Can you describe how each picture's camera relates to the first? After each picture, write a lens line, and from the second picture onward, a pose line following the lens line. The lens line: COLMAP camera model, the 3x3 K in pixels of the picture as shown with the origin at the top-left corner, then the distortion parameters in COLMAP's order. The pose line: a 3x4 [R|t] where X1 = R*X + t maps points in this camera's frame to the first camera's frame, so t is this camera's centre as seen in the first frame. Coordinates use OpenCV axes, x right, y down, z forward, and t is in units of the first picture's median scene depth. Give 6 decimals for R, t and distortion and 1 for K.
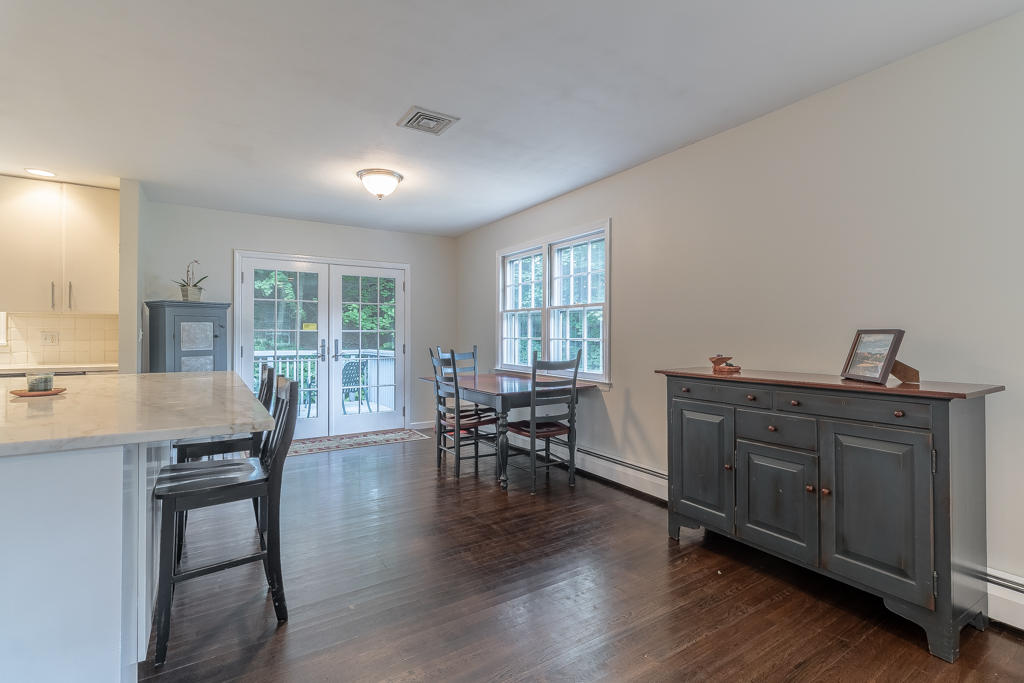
lens RADIAL K [[468.2, 0, 512.0], [0, 468.2, 341.5], [0, 0, 1]] dist [-0.000244, 0.000013]
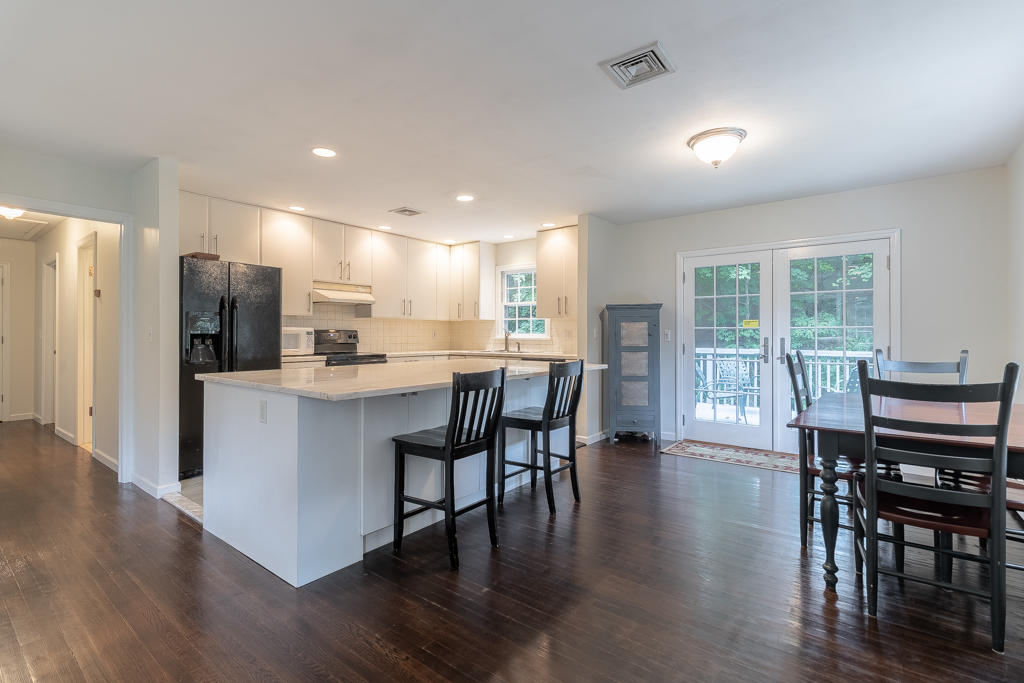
lens RADIAL K [[469.6, 0, 513.3], [0, 469.6, 333.9], [0, 0, 1]] dist [-0.001321, -0.000047]
pose [[0.353541, -0.000960, -0.935418, 0.315155], [-0.012176, 0.999910, -0.005628, -0.000667], [0.935340, 0.013379, 0.353498, 0.322519]]
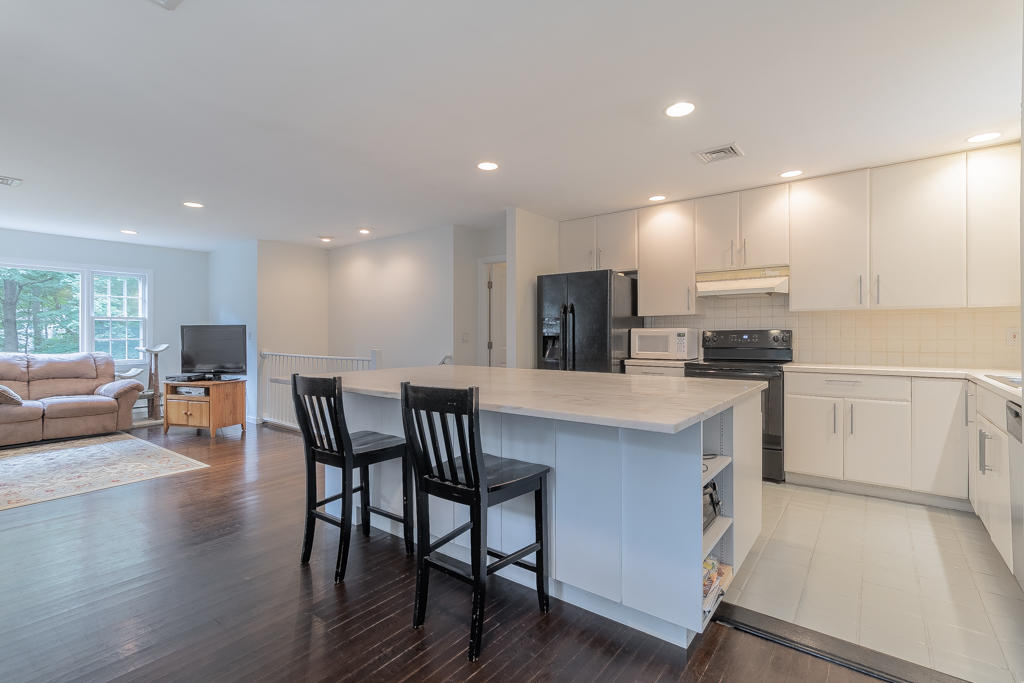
lens RADIAL K [[495.6, 0, 506.7], [0, 495.6, 336.6], [0, 0, 1]] dist [-0.002168, 0.000186]
pose [[-0.932823, 0.006069, -0.360283, -0.245700], [-0.000133, 0.999852, 0.017187, -0.018794], [0.360334, 0.016081, -0.932685, 1.130793]]
